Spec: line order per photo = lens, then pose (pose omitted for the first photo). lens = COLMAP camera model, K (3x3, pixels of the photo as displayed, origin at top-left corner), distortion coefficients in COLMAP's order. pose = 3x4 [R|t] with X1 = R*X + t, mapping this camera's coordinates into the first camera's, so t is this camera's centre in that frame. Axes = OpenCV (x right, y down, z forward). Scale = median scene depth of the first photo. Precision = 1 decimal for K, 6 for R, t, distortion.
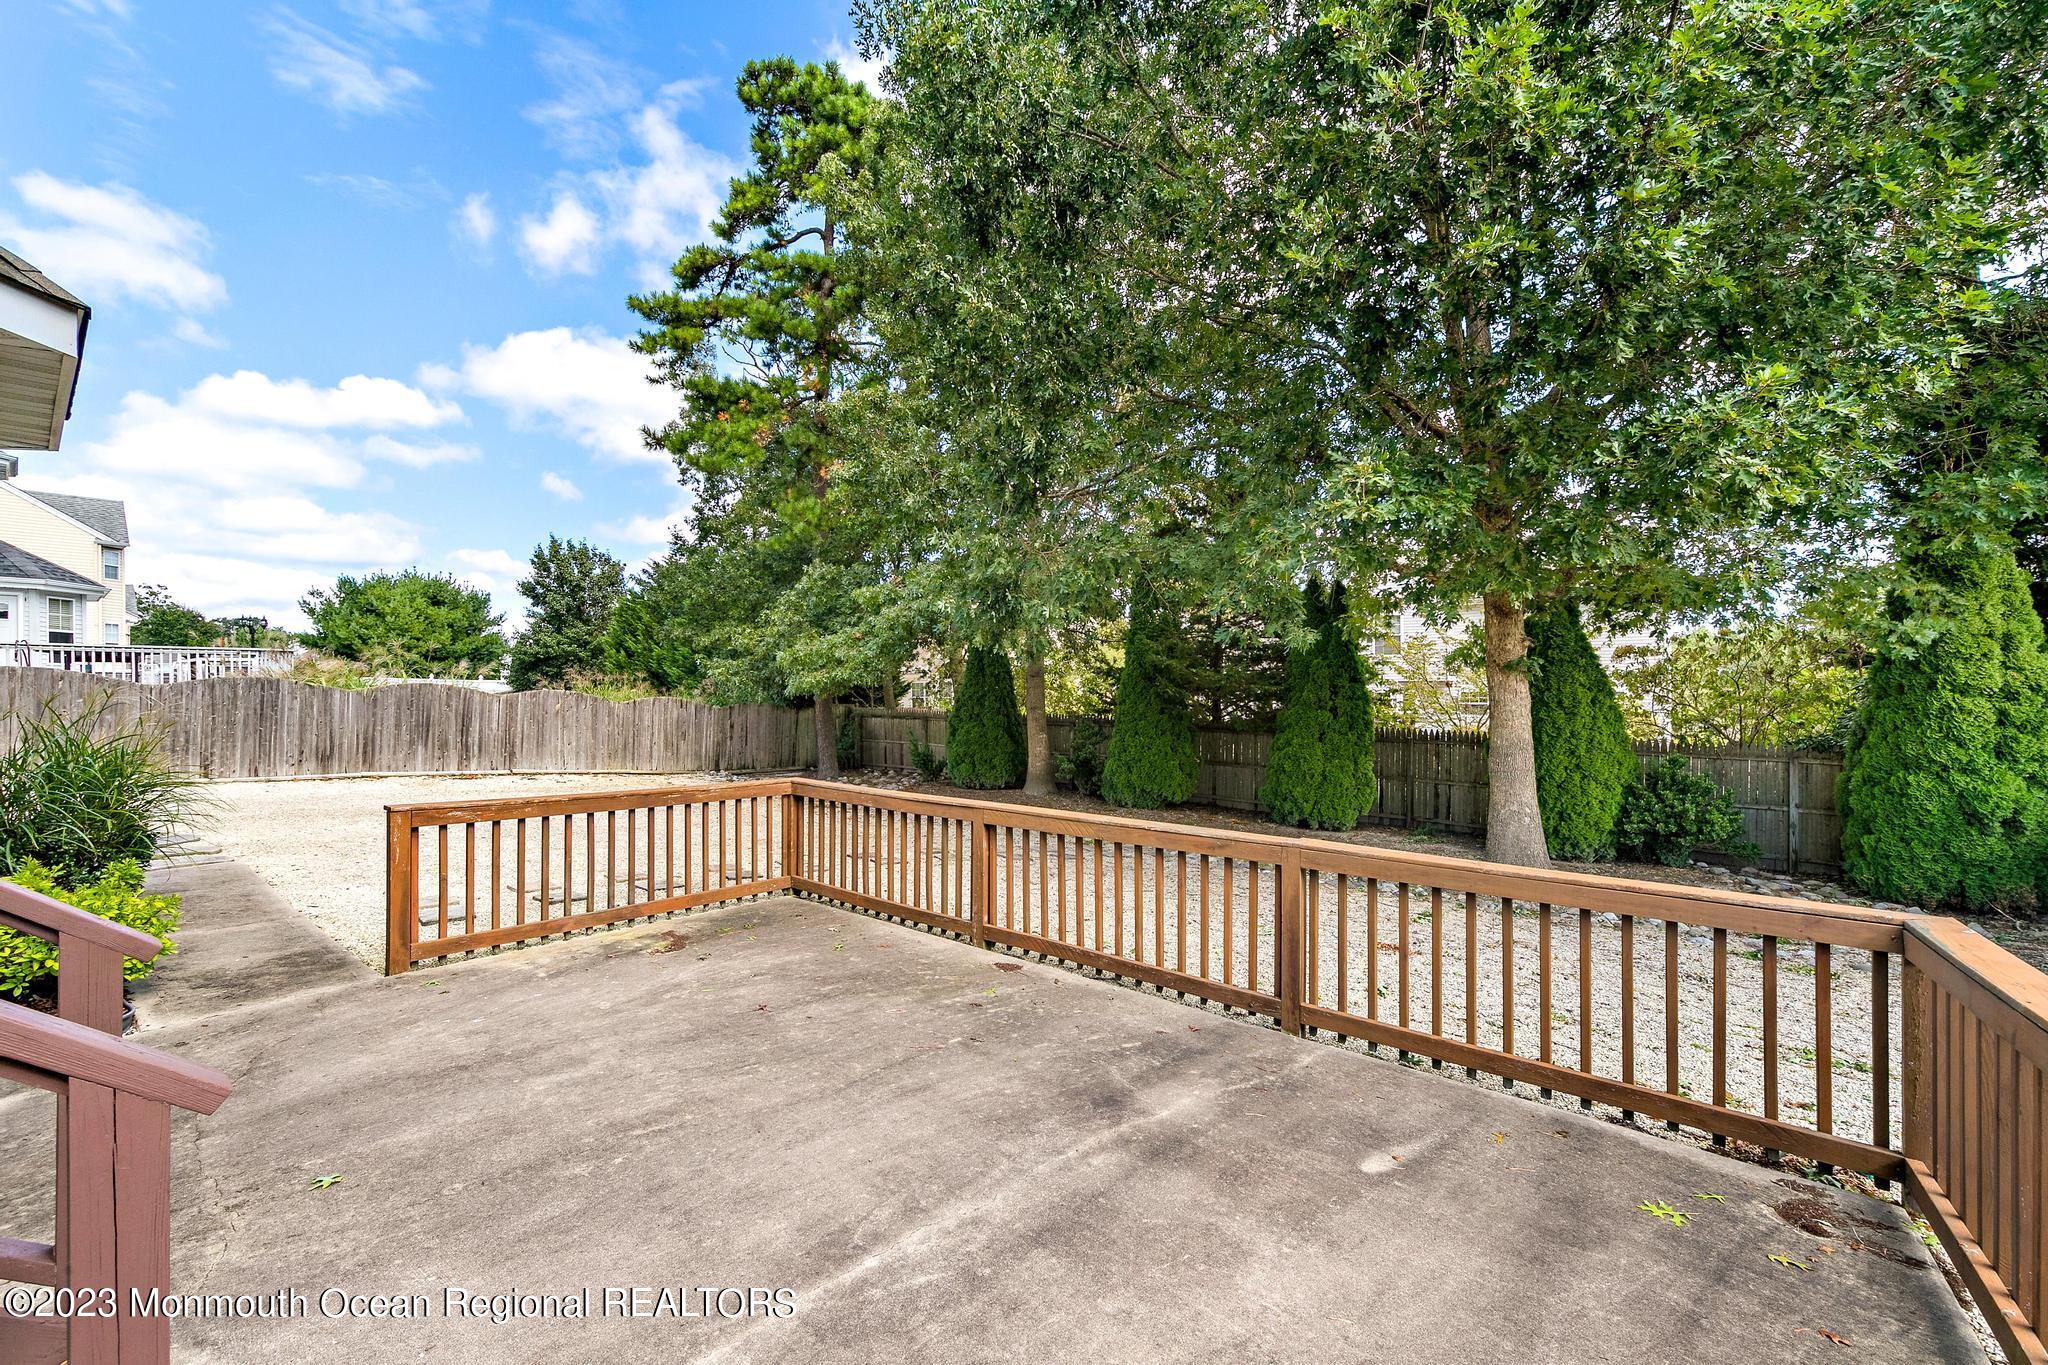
lens RADIAL K [[789.1, 0, 1022.1], [0, 789.1, 688.7], [0, 0, 1]] dist [0.004209, 0.000973]
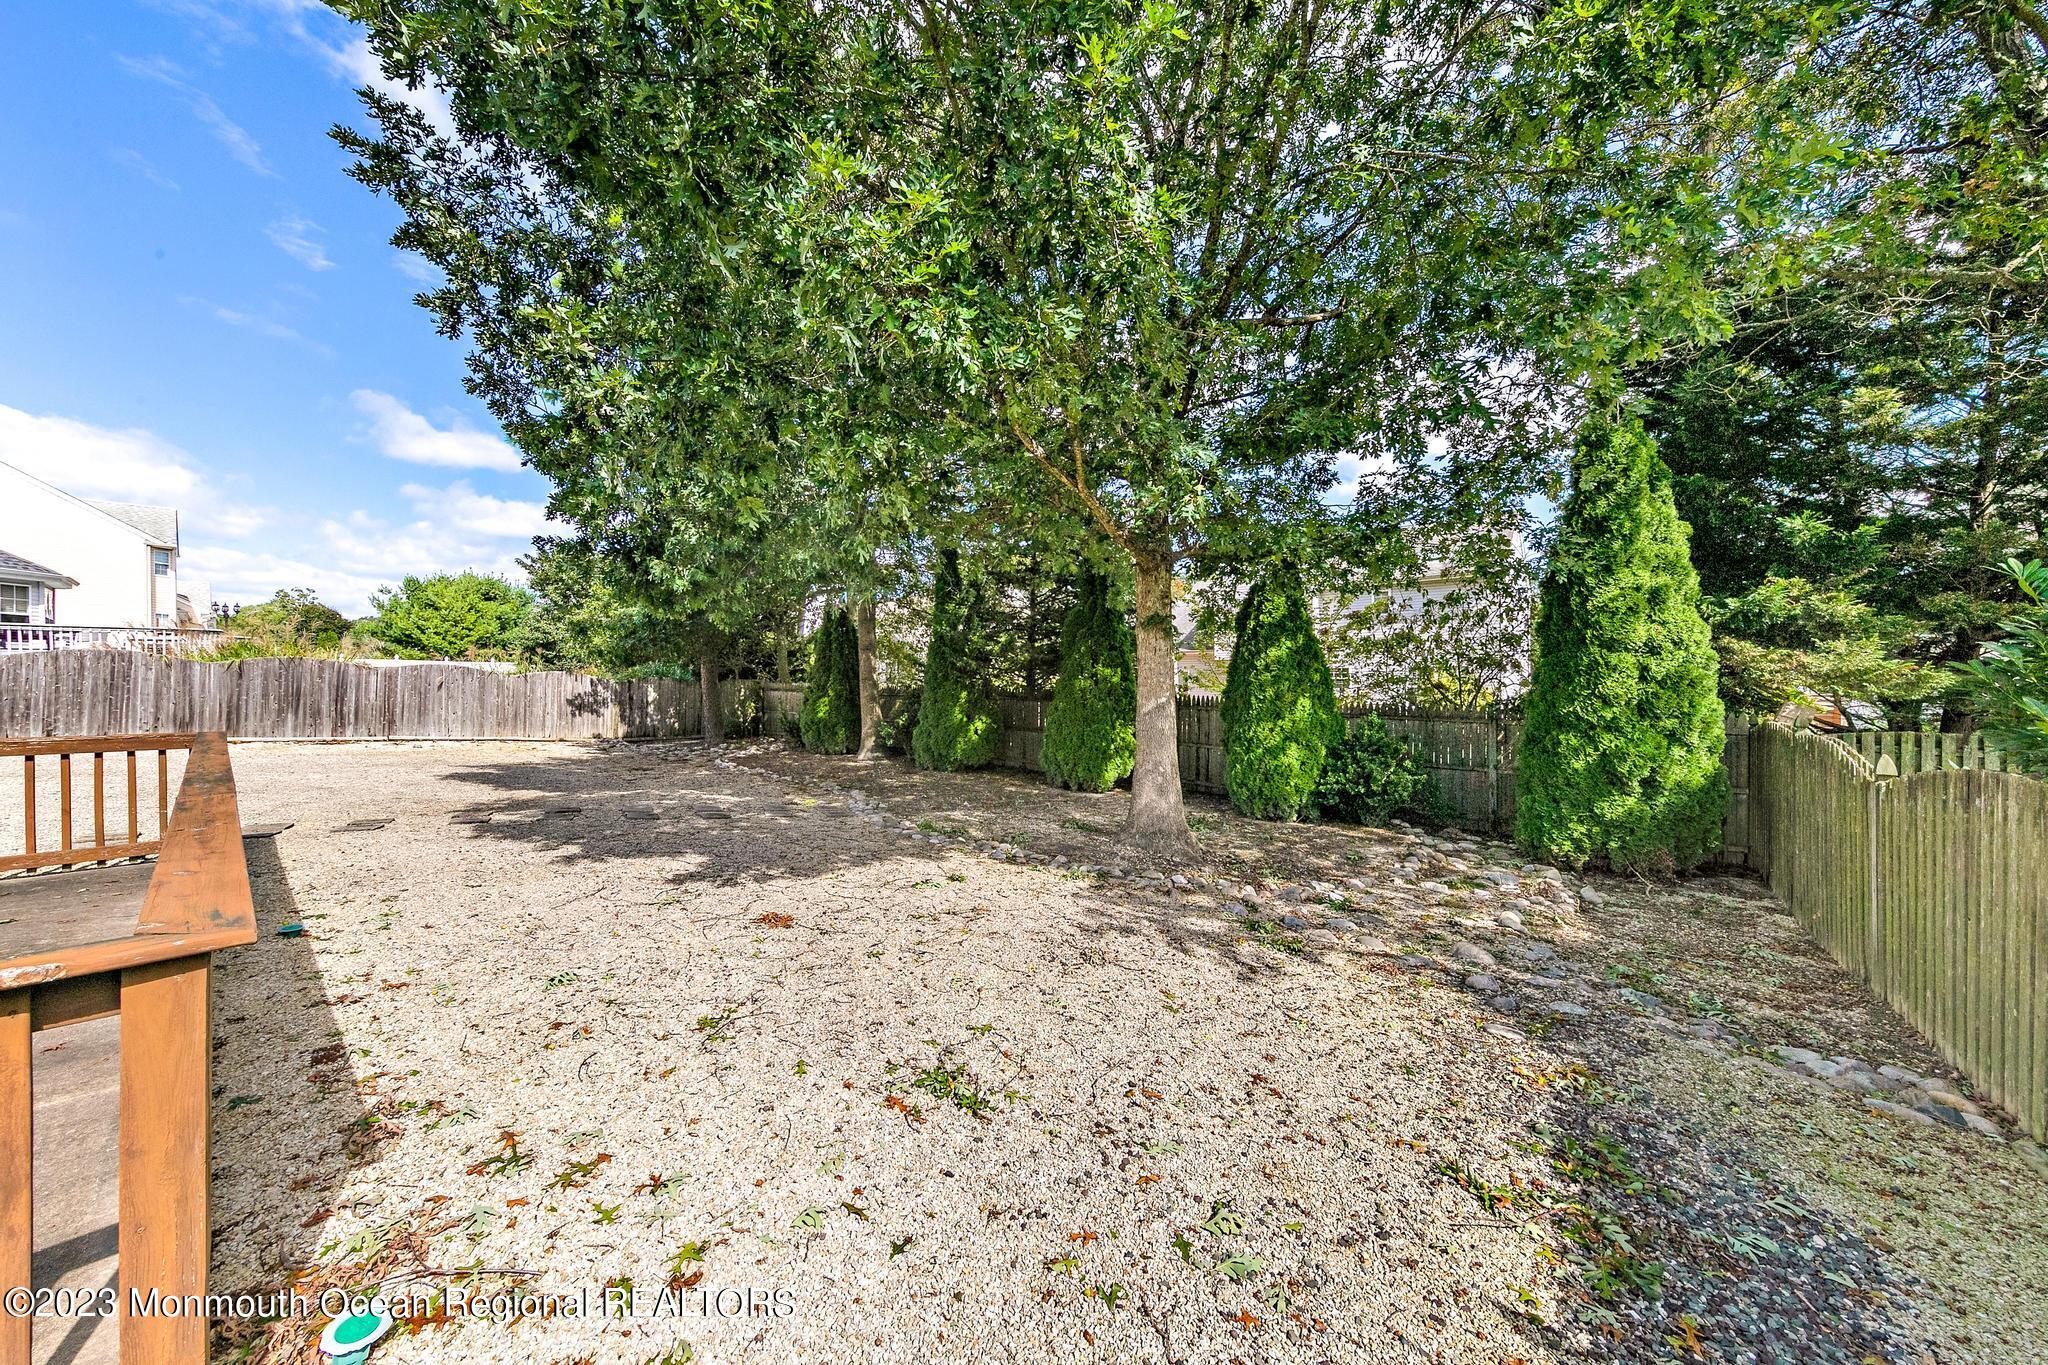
lens RADIAL K [[664.5, 0, 1031.0], [0, 664.5, 678.9], [0, 0, 1]] dist [0.000634, 0.000035]
pose [[0.999666, -0.003121, -0.025674, 0.405295], [0.003316, 0.999966, 0.007564, 0.027520], [0.025649, -0.007646, 0.999642, 0.140958]]
